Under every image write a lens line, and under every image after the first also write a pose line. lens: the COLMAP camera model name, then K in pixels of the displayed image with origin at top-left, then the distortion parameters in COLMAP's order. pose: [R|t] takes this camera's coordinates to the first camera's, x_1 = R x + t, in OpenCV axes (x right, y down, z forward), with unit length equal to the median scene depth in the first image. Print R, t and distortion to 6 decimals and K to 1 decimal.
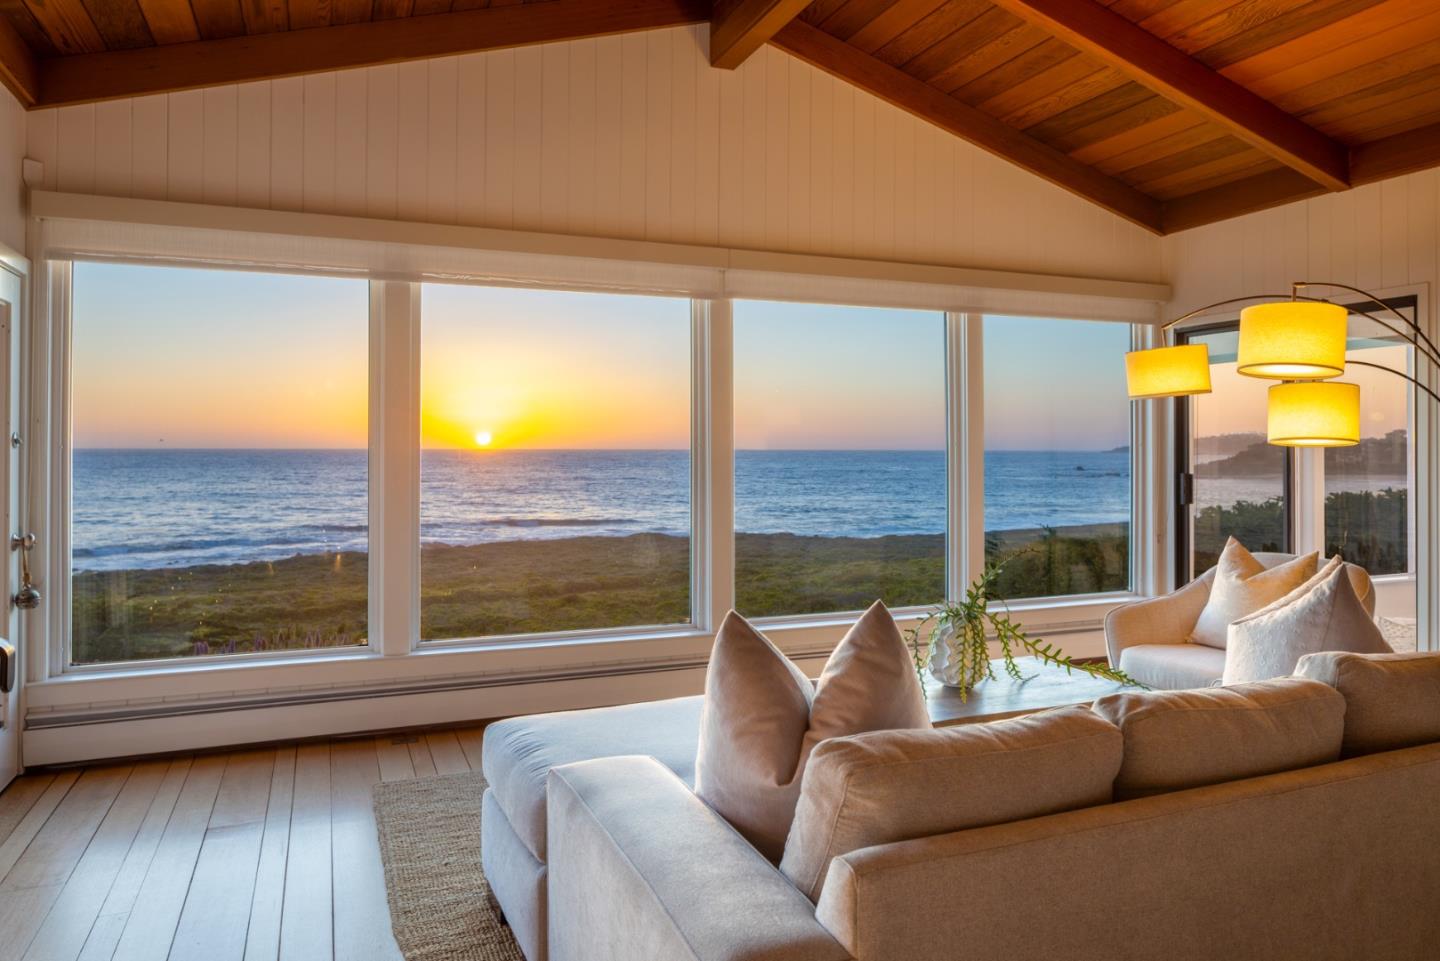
lens RADIAL K [[975.4, 0, 704.9], [0, 975.4, 431.9], [0, 0, 1]] dist [-0.002480, -0.002259]
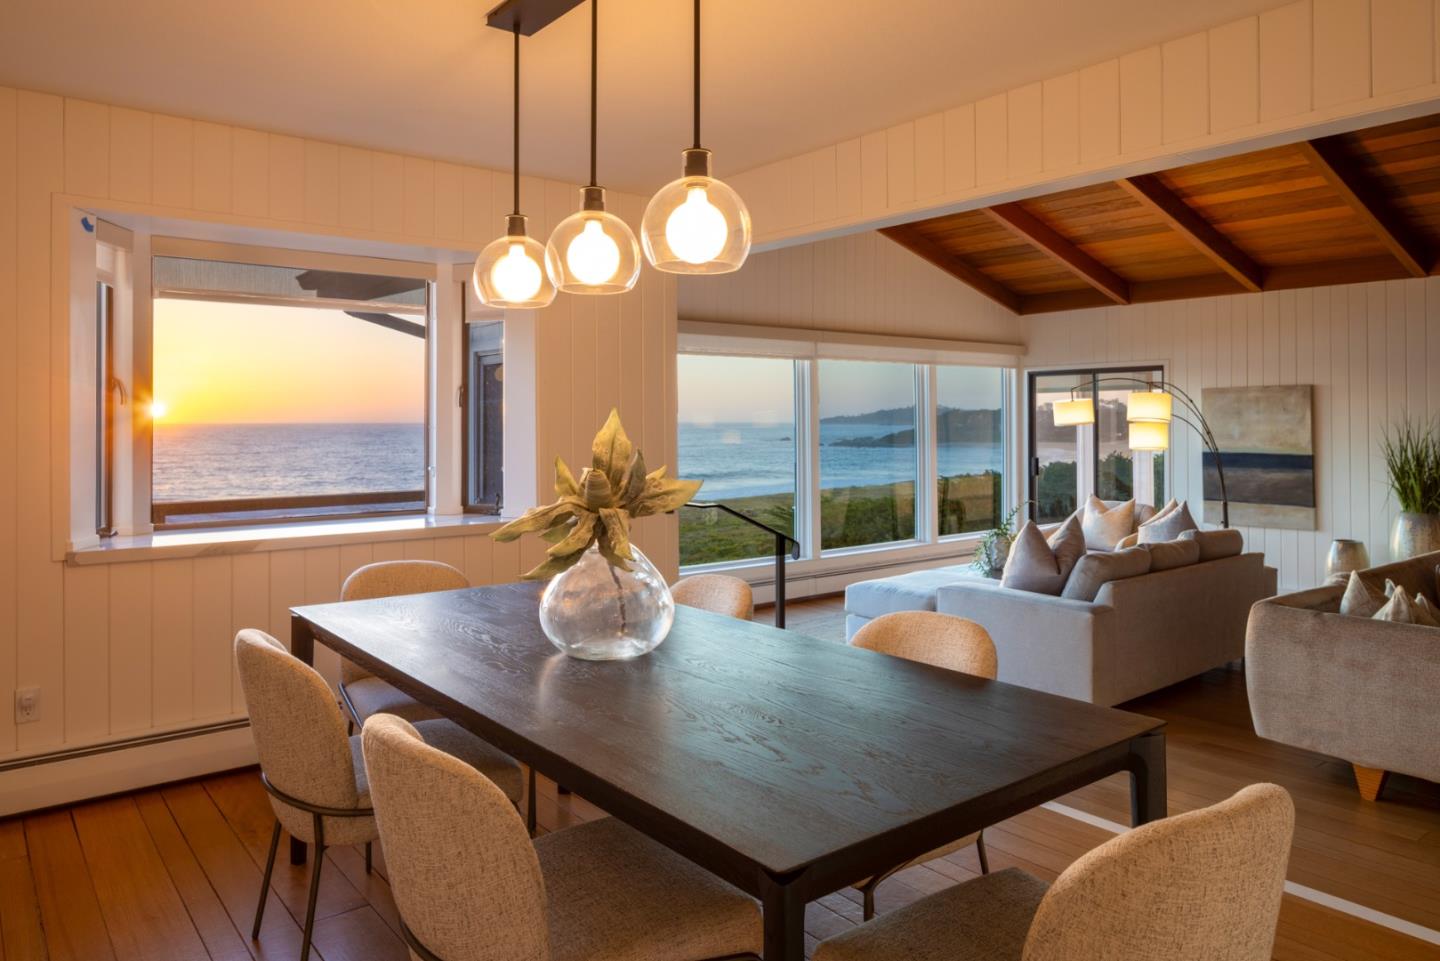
lens RADIAL K [[975.4, 0, 704.9], [0, 975.4, 431.9], [0, 0, 1]] dist [-0.002480, -0.002259]
pose [[0.958142, -0.013294, 0.285983, -0.644530], [0.005593, 0.999600, 0.027729, -0.061253], [-0.286237, -0.024969, 0.957833, -0.555481]]
